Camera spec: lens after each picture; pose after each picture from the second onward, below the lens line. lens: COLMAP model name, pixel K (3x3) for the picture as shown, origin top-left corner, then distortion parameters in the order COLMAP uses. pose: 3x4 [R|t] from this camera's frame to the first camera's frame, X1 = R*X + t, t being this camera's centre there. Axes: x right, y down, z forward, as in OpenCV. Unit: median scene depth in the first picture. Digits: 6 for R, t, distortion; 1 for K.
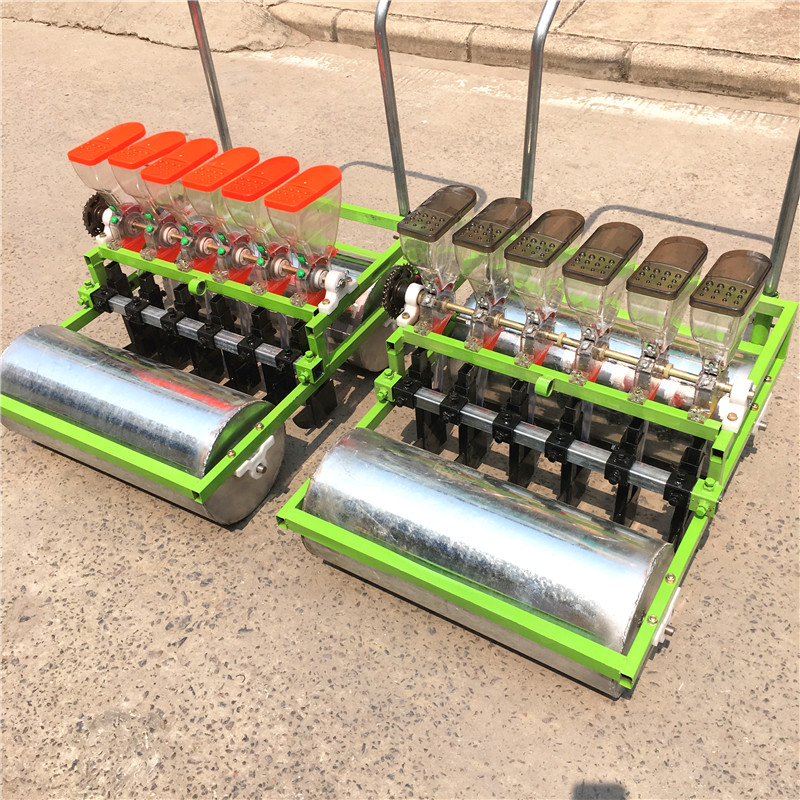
lens RADIAL K [[902.0, 0, 400.0], [0, 902.0, 400.0], [0, 0, 1]] dist [0.099693, -0.151377]
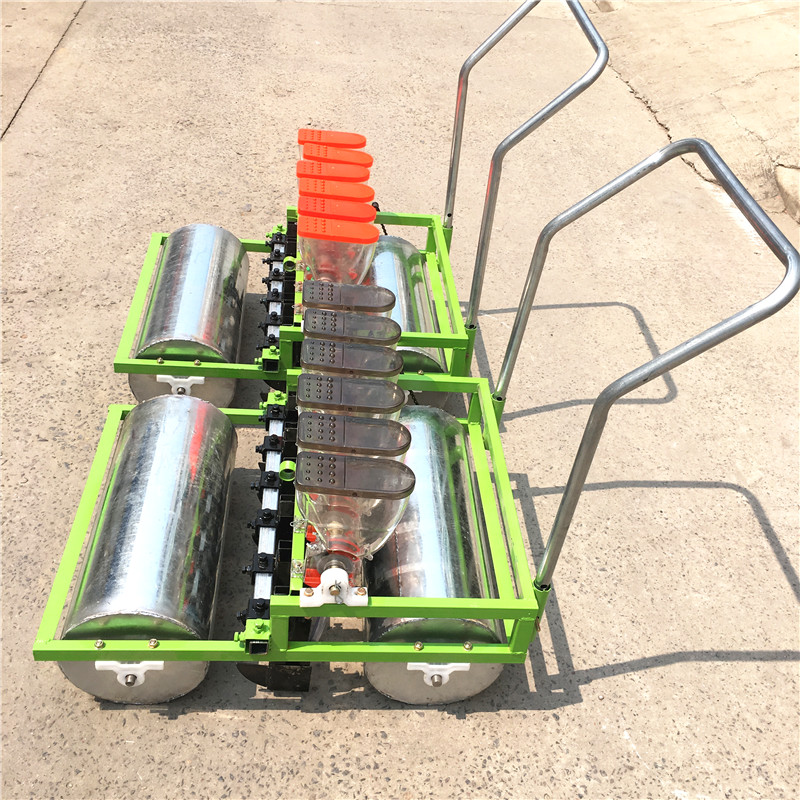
lens RADIAL K [[902.0, 0, 400.0], [0, 902.0, 400.0], [0, 0, 1]] dist [0.099693, -0.151377]
pose [[0.566716, 0.606824, -0.557313, 0.665549], [-0.645388, 0.747430, 0.157554, -0.283547], [0.512160, 0.270395, 0.815217, 0.142426]]
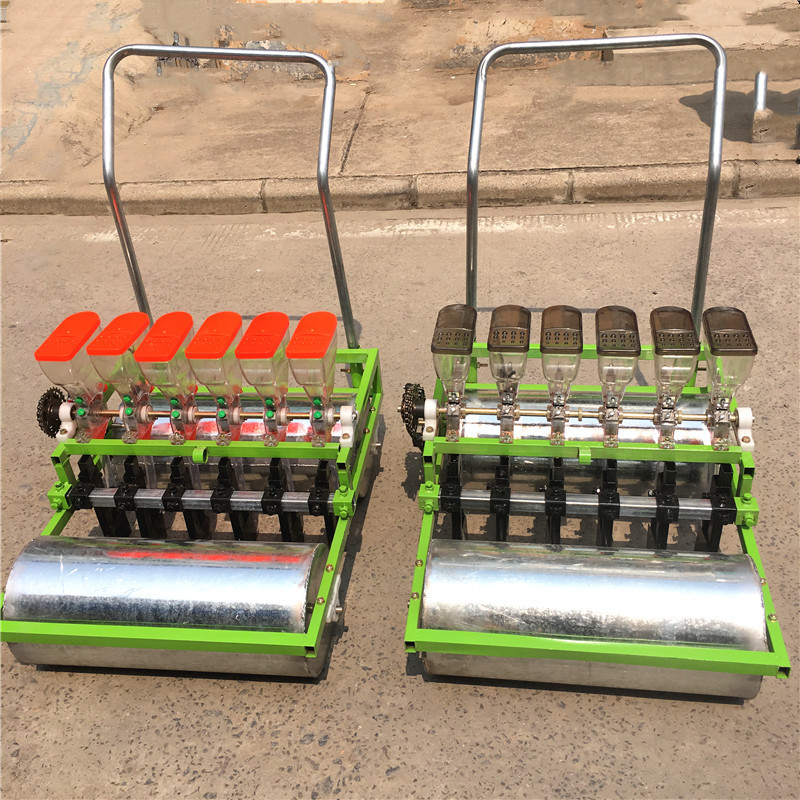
lens RADIAL K [[902.0, 0, 400.0], [0, 902.0, 400.0], [0, 0, 1]] dist [0.099693, -0.151377]
pose [[0.913686, -0.220526, 0.341389, -0.360491], [0.267625, 0.958625, -0.097027, -0.029323], [-0.305867, 0.180016, 0.934901, -0.002277]]
